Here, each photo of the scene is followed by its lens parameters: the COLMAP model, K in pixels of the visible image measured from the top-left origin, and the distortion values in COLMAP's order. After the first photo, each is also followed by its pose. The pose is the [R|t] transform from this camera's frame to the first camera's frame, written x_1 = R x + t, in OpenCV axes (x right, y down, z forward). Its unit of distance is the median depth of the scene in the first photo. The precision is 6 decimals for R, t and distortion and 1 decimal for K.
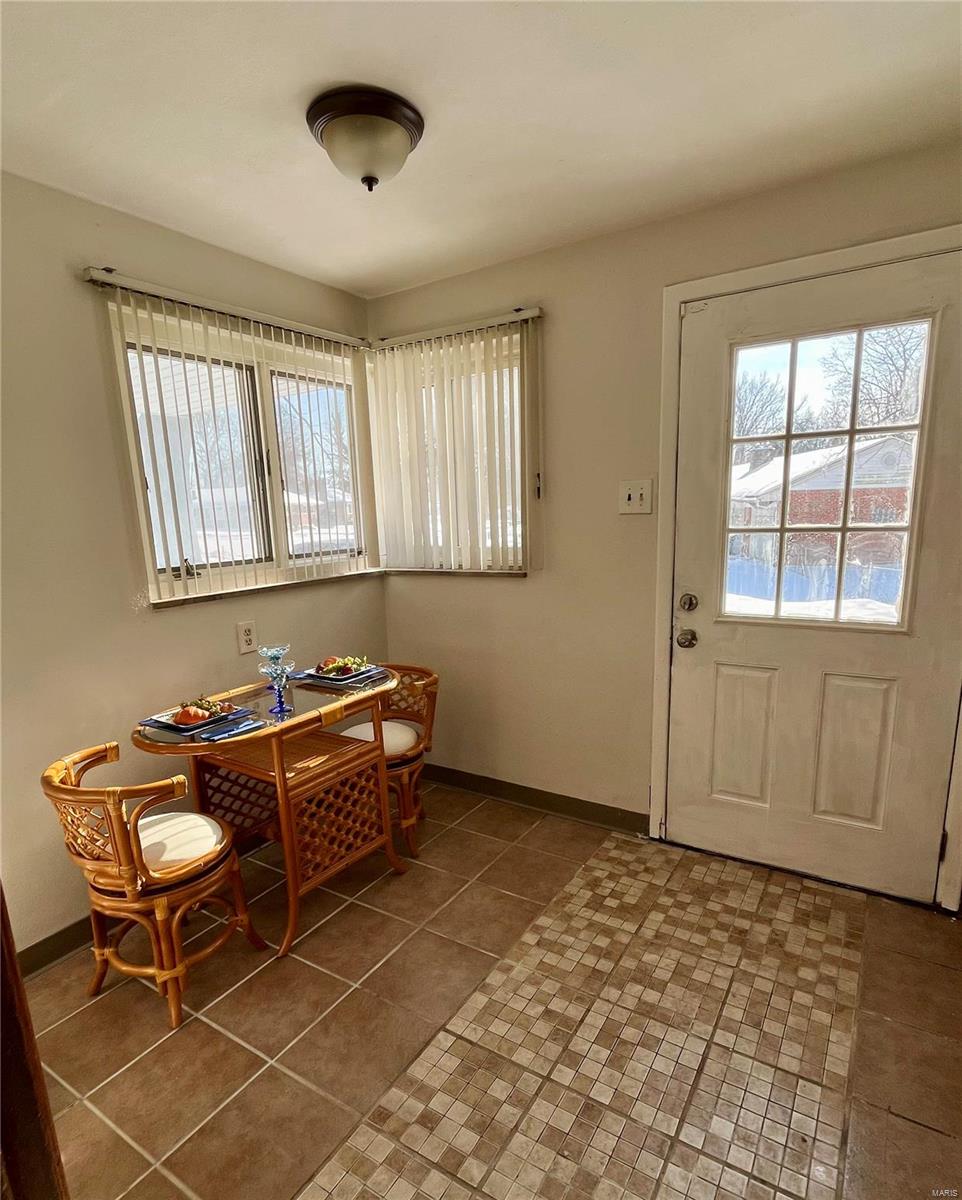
lens RADIAL K [[650.5, 0, 478.0], [0, 650.5, 643.7], [0, 0, 1]] dist [-0.003455, -0.000848]
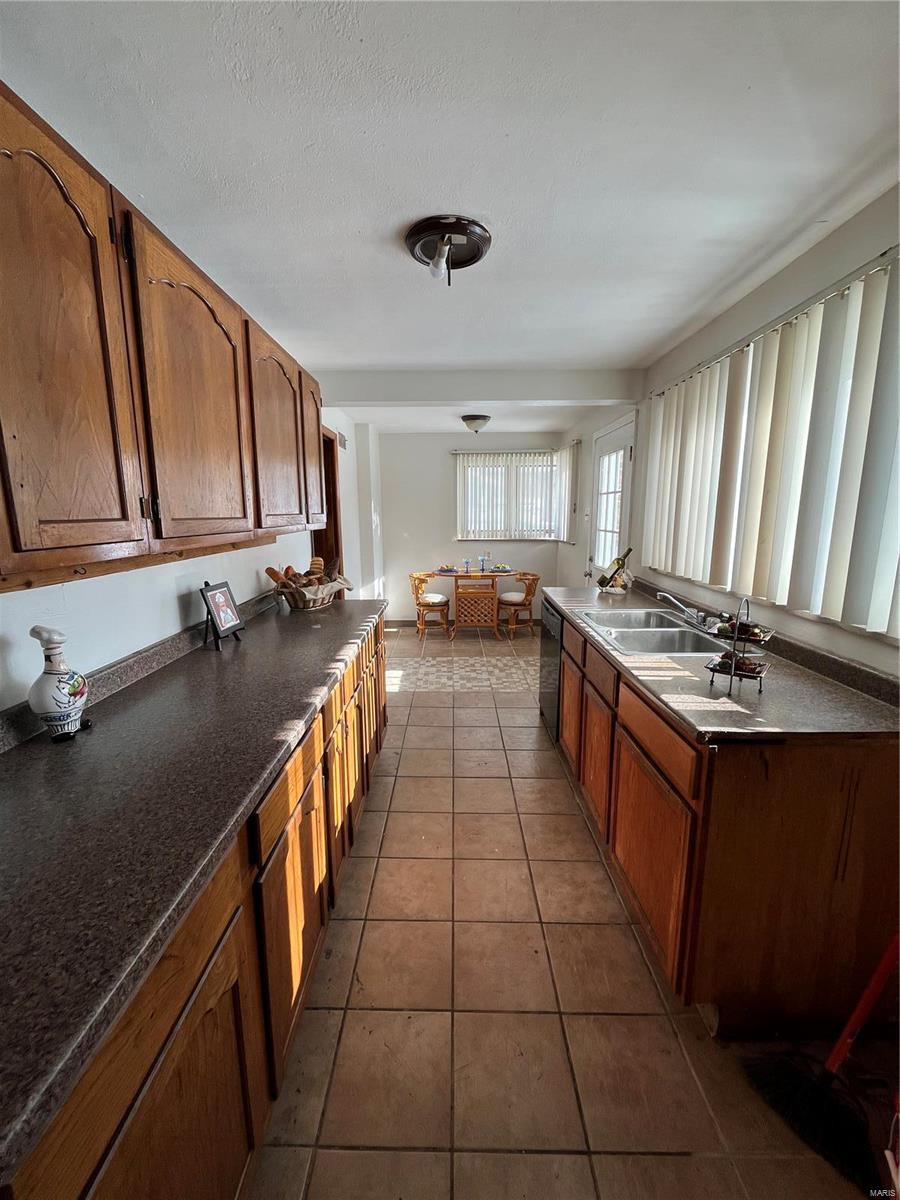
lens RADIAL K [[486.0, 0, 448.9], [0, 486.0, 597.9], [0, 0, 1]] dist [0.000007, -0.000008]
pose [[0.527423, 0.179739, -0.830373, 2.169994], [-0.192219, 0.977267, 0.089445, 0.027505], [0.827573, 0.112439, 0.549982, -0.563474]]
